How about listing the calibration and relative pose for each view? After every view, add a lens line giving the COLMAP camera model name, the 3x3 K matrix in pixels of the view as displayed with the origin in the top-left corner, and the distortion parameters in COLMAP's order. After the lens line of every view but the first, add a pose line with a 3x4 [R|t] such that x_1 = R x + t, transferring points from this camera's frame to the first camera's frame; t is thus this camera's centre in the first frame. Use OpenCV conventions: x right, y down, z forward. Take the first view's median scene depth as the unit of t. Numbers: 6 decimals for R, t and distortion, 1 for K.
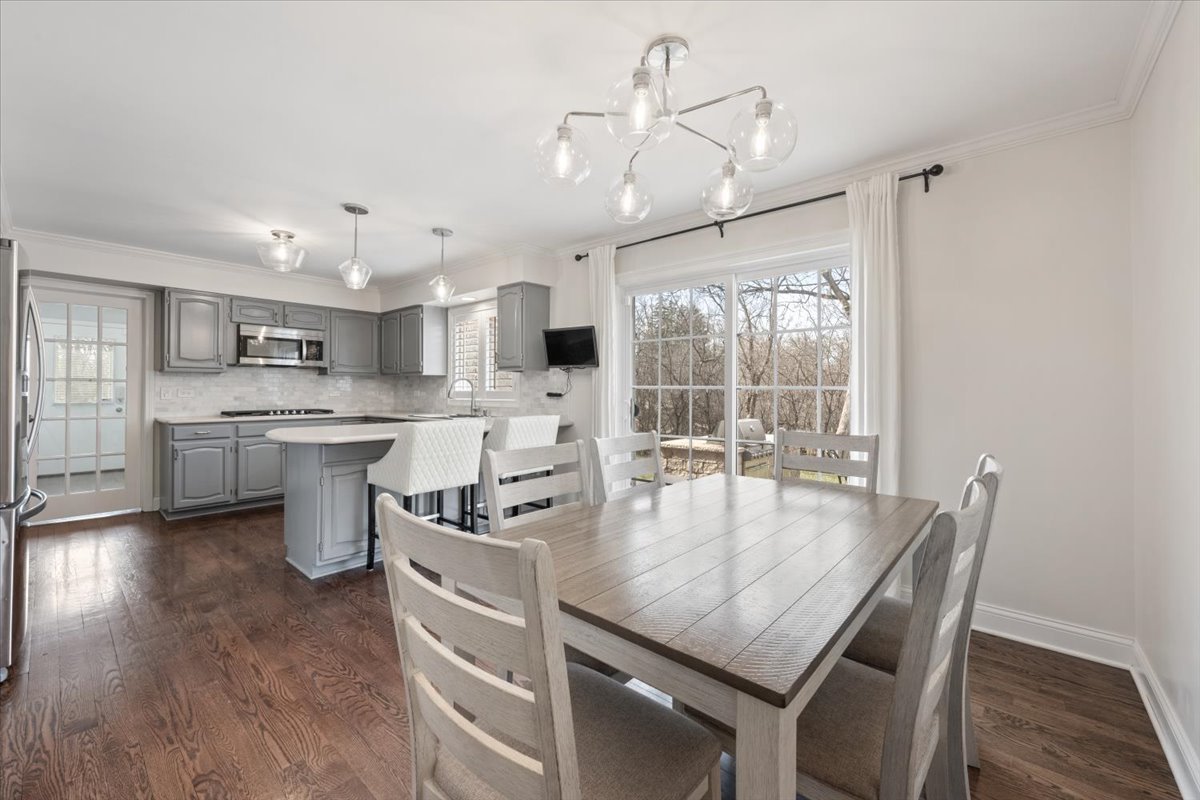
lens RADIAL K [[480.7, 0, 616.6], [0, 480.7, 388.3], [0, 0, 1]] dist [0.000129, -0.000032]
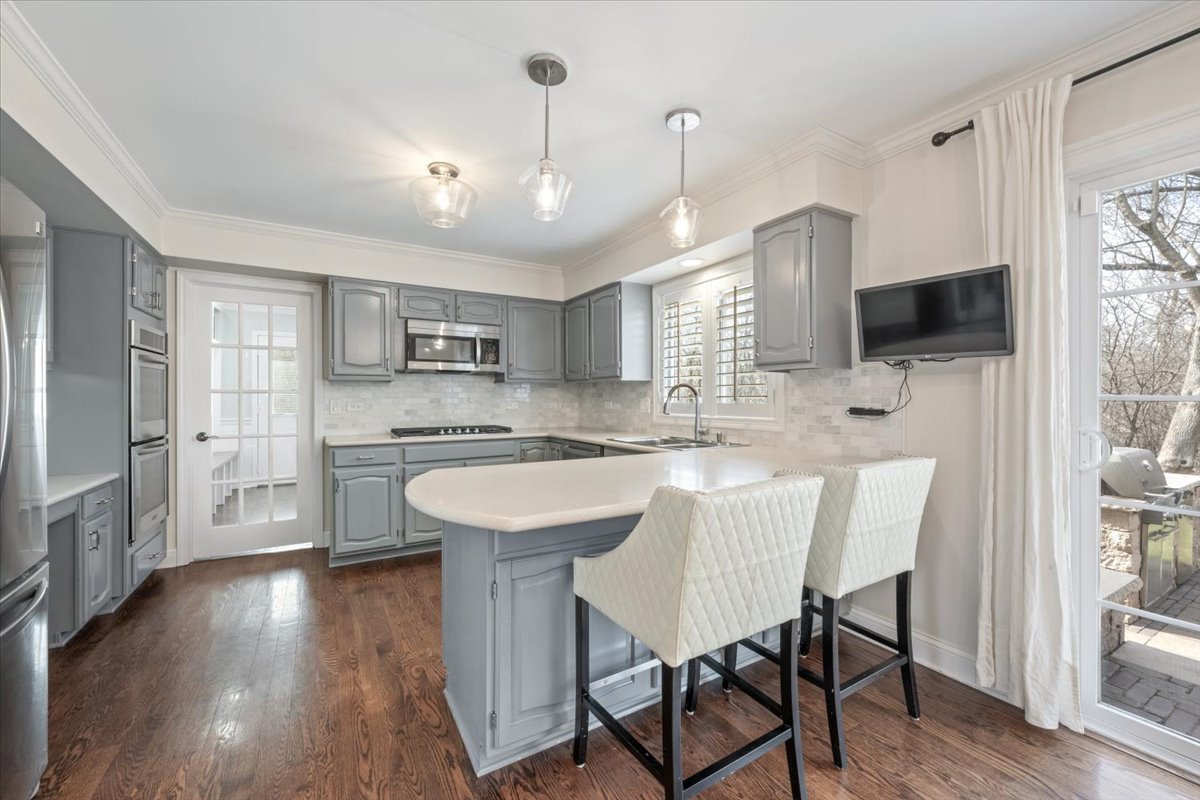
lens RADIAL K [[474.0, 0, 600.0], [0, 474.0, 400.0], [0, 0, 1]] dist [-0.001480, -0.000248]
pose [[0.941002, -0.002429, -0.338392, -0.219862], [0.005701, 0.999946, 0.008675, -0.005439], [0.338352, -0.010092, 0.940965, 0.369500]]
